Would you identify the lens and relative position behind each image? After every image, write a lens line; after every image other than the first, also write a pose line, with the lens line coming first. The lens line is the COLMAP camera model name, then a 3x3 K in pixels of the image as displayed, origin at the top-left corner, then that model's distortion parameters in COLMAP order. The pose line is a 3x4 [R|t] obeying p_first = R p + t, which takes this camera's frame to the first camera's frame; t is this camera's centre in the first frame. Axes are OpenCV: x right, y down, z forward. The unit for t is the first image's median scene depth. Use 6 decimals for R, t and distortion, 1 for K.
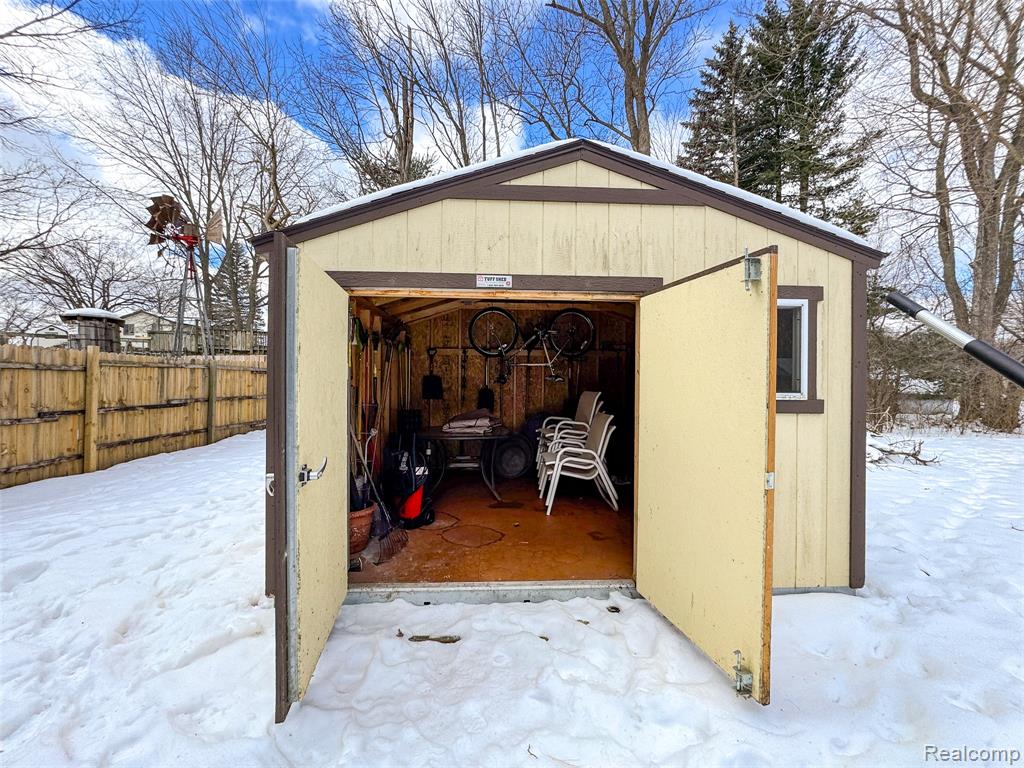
lens RADIAL K [[408.5, 0, 512.0], [0, 408.5, 384.0], [0, 0, 1]] dist [-0.019380, 0.005929]
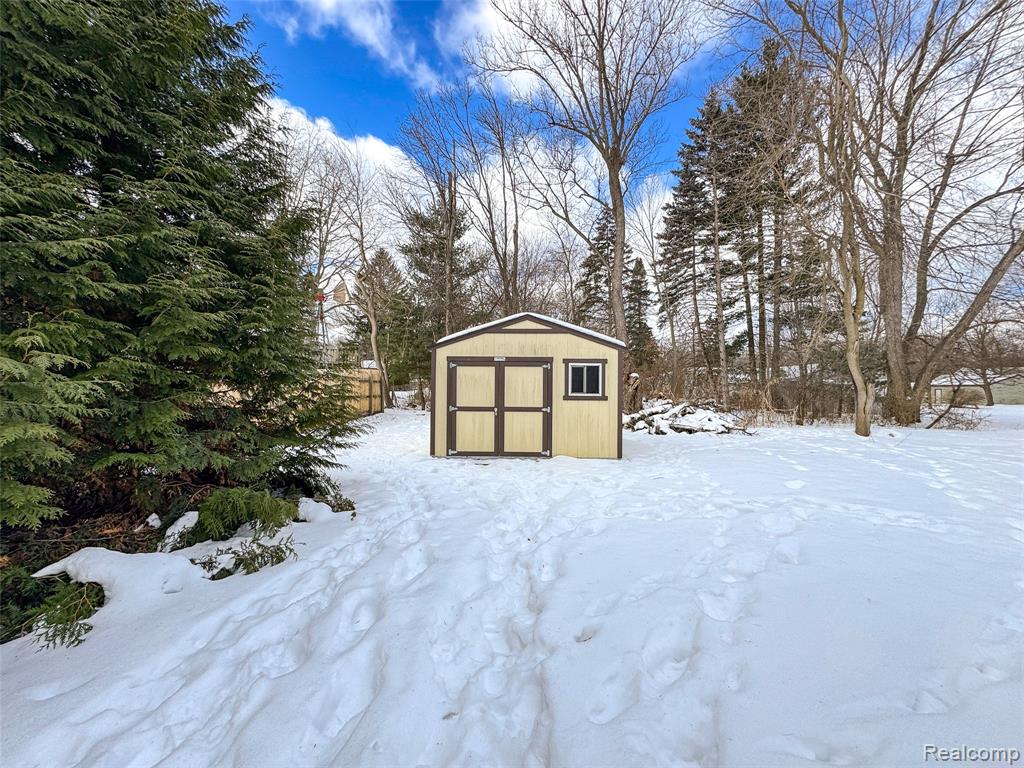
lens RADIAL K [[408.5, 0, 512.0], [0, 408.5, 384.0], [0, 0, 1]] dist [-0.019380, 0.005929]
pose [[0.997724, -0.001192, -0.067417, 0.069336], [0.000653, 0.999968, -0.008016, -0.007360], [0.067425, 0.007953, 0.997693, -0.577685]]
